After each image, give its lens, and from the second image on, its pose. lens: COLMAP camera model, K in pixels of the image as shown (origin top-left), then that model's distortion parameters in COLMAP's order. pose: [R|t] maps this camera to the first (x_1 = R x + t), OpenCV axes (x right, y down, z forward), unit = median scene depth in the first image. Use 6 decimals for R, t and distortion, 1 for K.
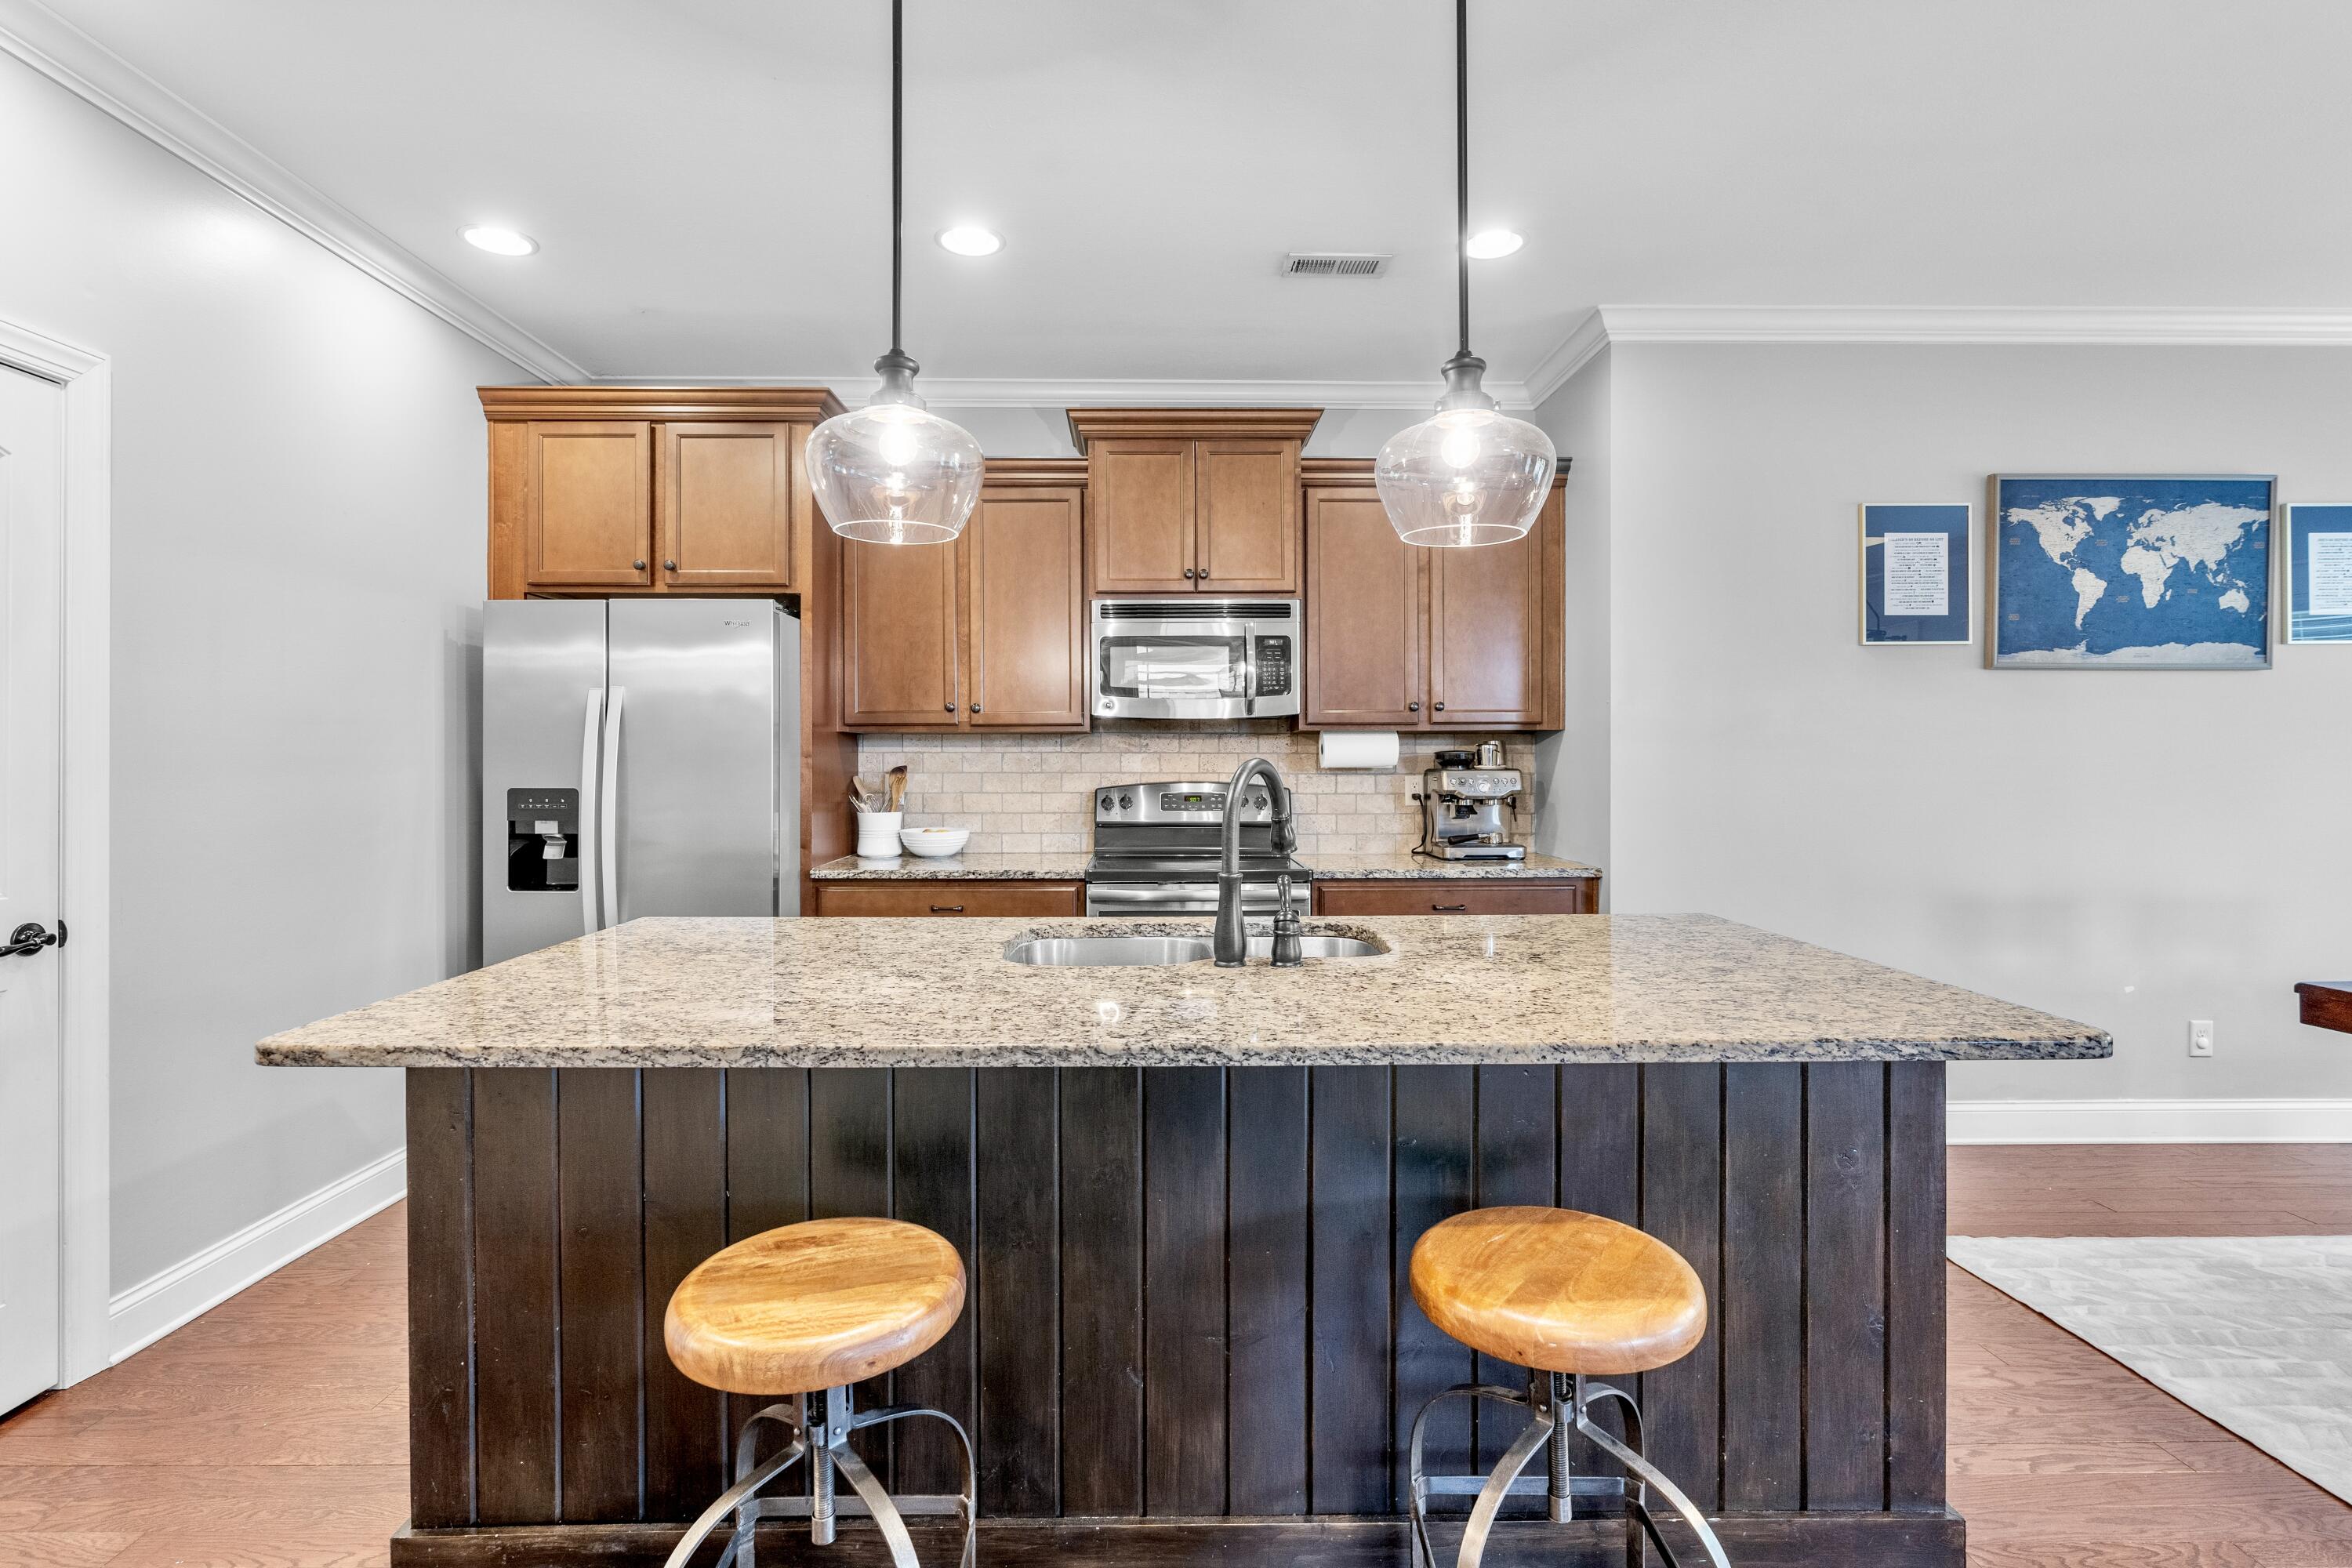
lens RADIAL K [[1067.8, 0, 1160.8], [0, 1067.8, 770.7], [0, 0, 1]] dist [-0.011050, 0.003612]
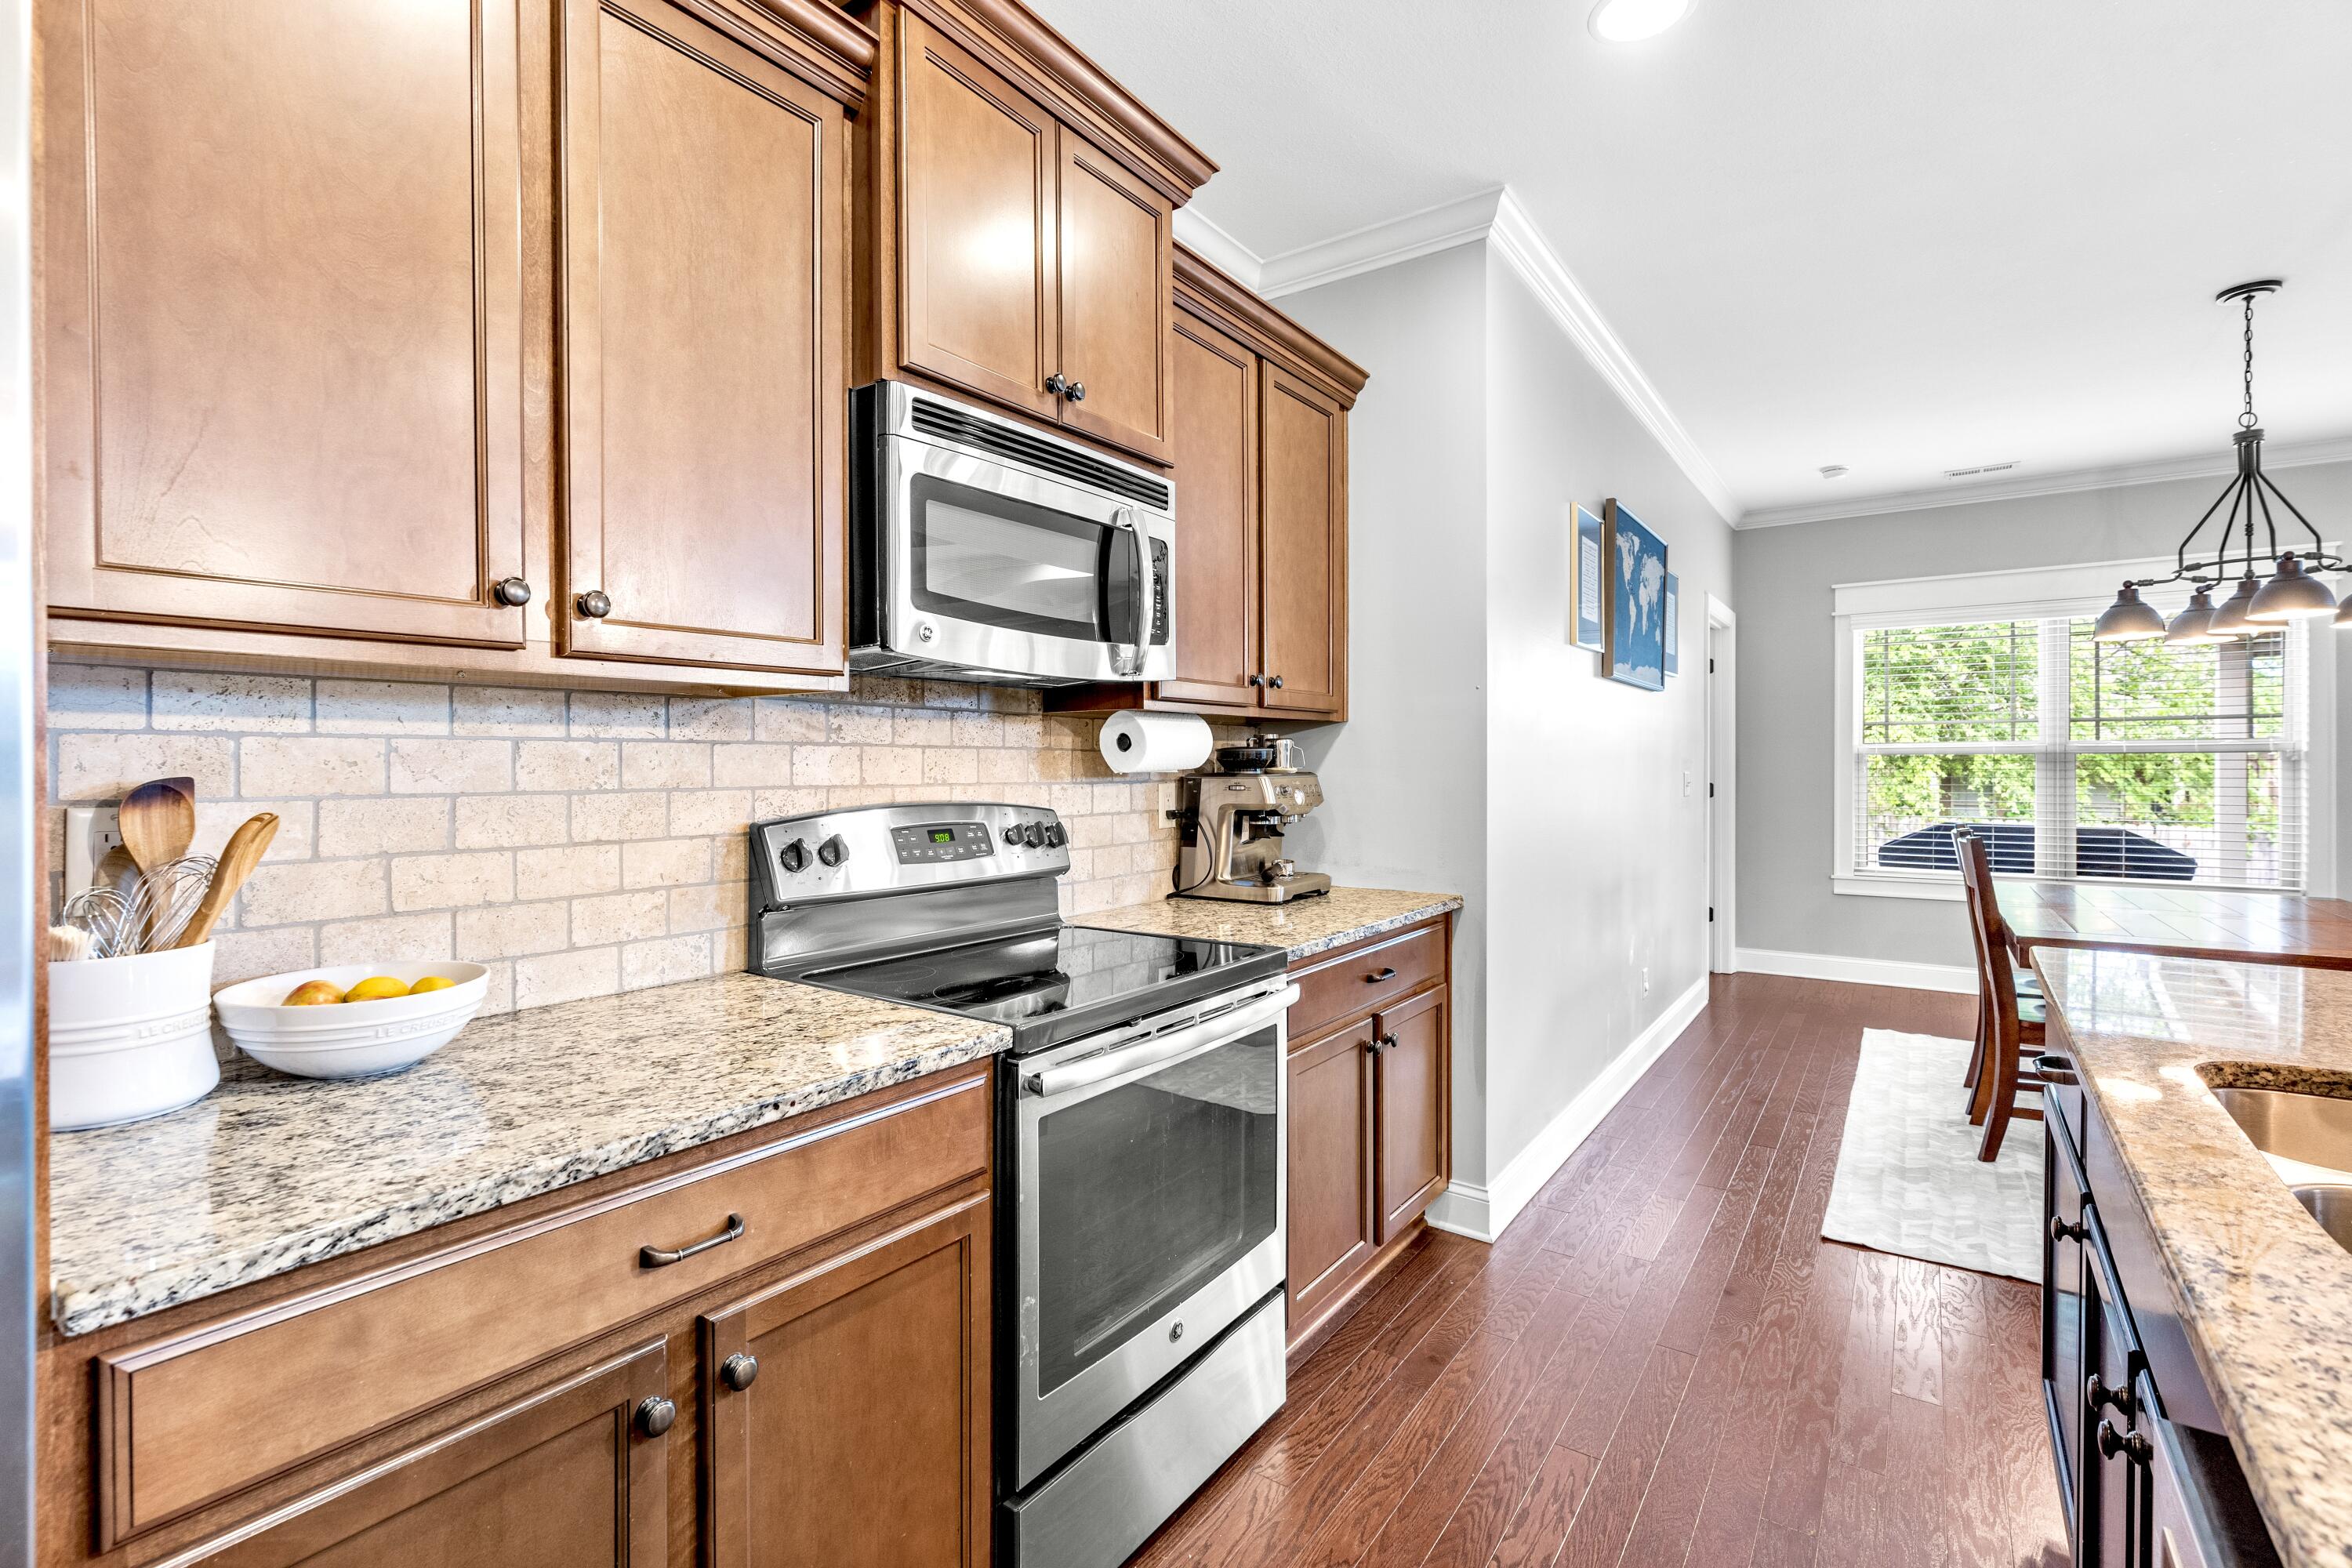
lens RADIAL K [[1067.8, 0, 1152.2], [0, 1067.8, 773.0], [0, 0, 1]] dist [-0.011050, 0.003612]
pose [[0.596342, -0.007668, 0.802694, -0.370242], [0.007727, 0.999963, 0.003811, -0.005741], [-0.802693, 0.003930, 0.596379, 0.721211]]
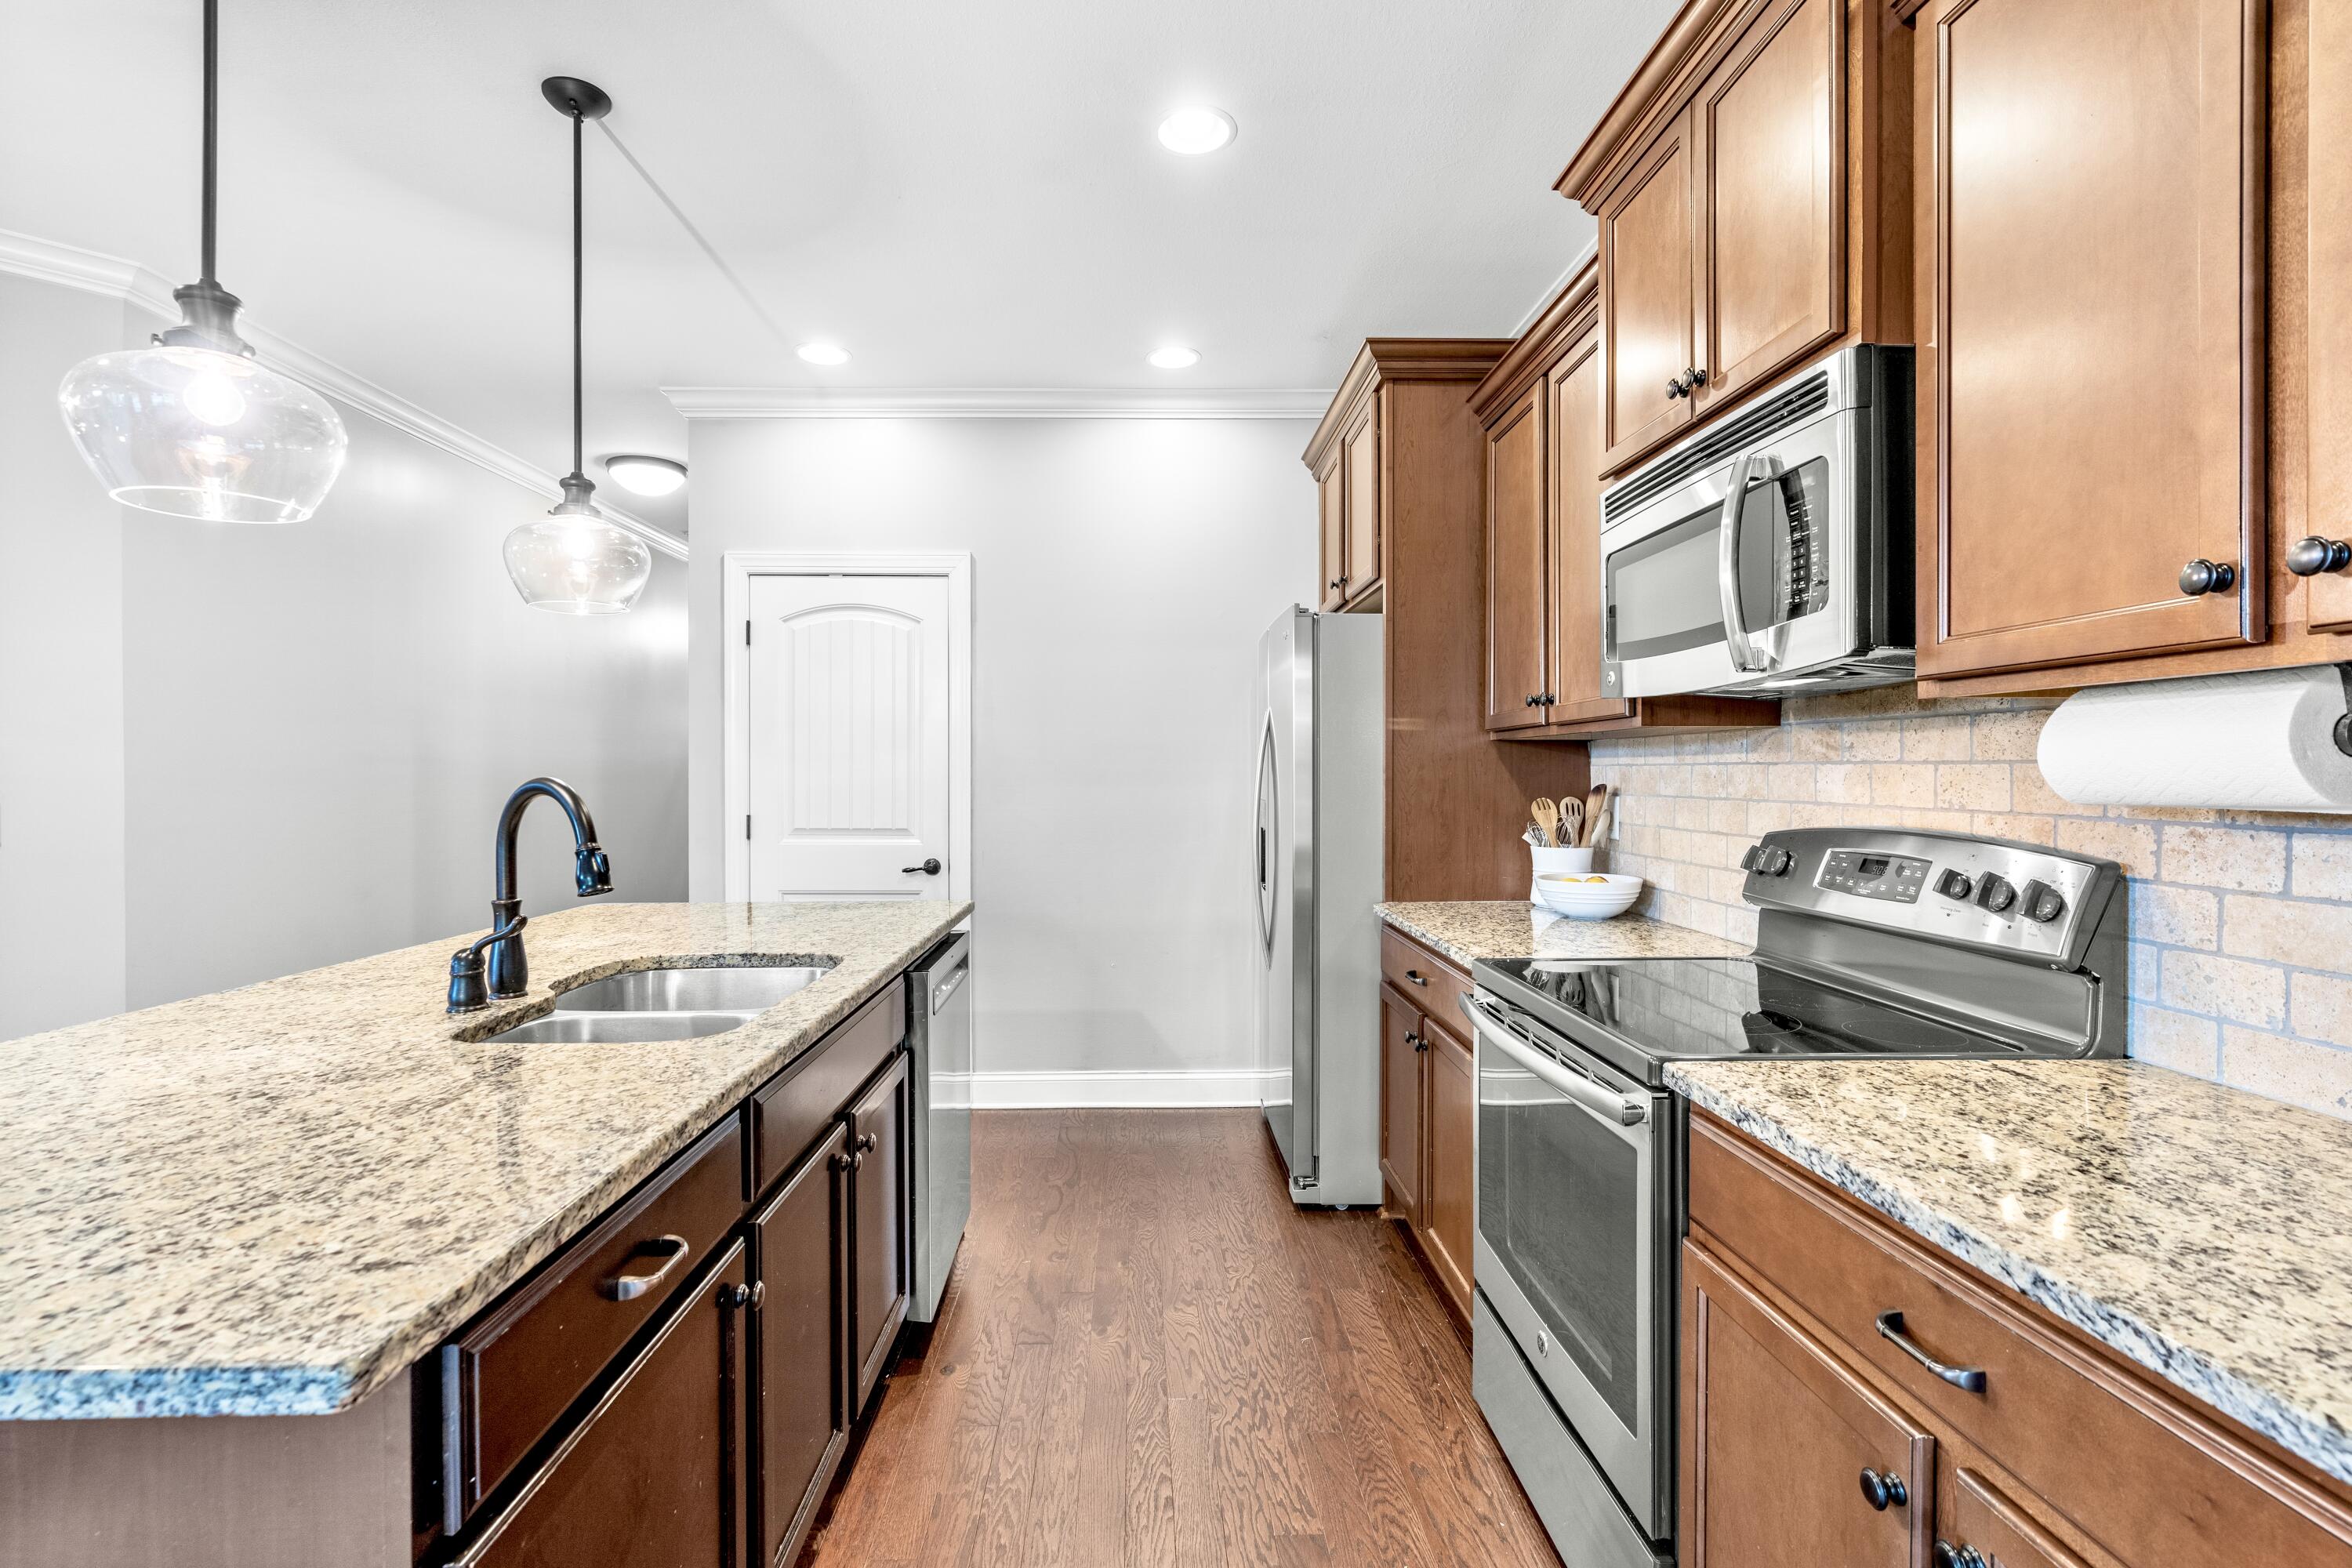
lens RADIAL K [[1067.8, 0, 1160.3], [0, 1067.8, 780.8], [0, 0, 1]] dist [-0.011050, 0.003612]
pose [[0.018949, 0.009381, -0.999776, 0.534262], [-0.009130, 0.999916, 0.009209, -0.012321], [0.999779, 0.008953, 0.019033, 0.818344]]
